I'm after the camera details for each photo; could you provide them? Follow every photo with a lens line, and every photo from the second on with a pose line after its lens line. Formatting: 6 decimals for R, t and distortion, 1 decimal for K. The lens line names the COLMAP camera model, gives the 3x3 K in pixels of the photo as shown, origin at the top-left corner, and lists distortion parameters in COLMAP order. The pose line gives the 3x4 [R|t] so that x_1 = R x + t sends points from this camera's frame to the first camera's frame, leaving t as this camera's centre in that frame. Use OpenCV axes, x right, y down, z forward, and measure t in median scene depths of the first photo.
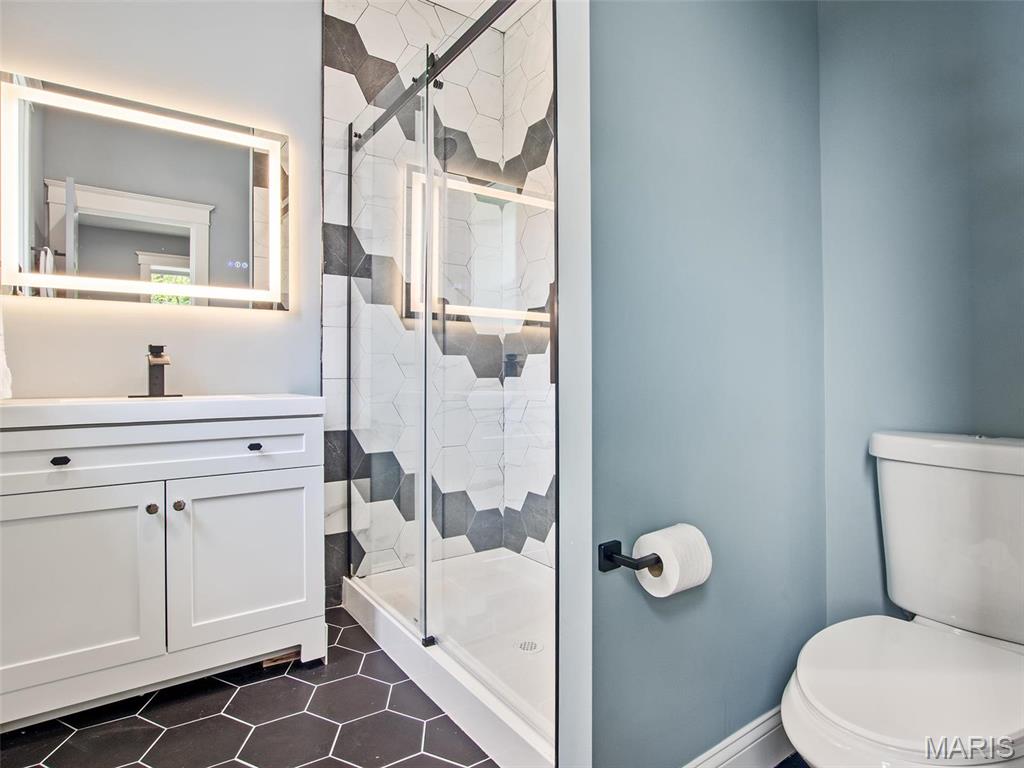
lens RADIAL K [[545.2, 0, 510.3], [0, 545.2, 380.0], [0, 0, 1]] dist [-0.020004, -0.001794]
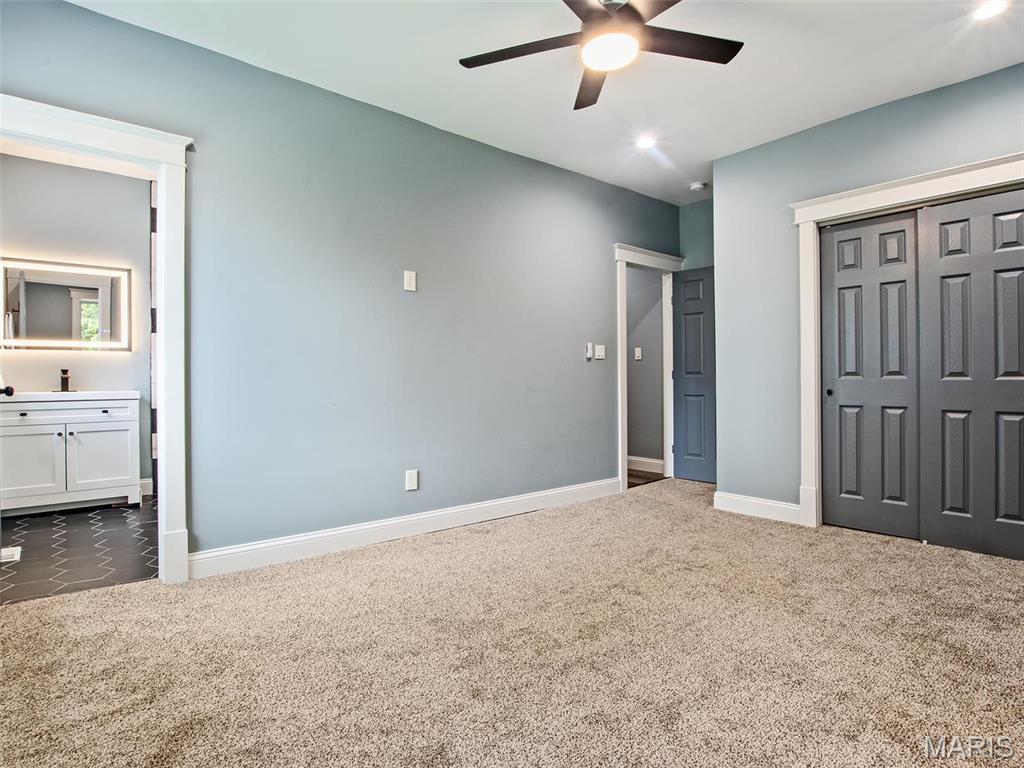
lens RADIAL K [[545.2, 0, 512.6], [0, 545.2, 384.9], [0, 0, 1]] dist [-0.020004, -0.001794]
pose [[0.997858, -0.001043, 0.065408, 1.124663], [0.000622, 0.999979, 0.006459, -0.010554], [-0.065413, -0.006405, 0.997838, -1.441407]]
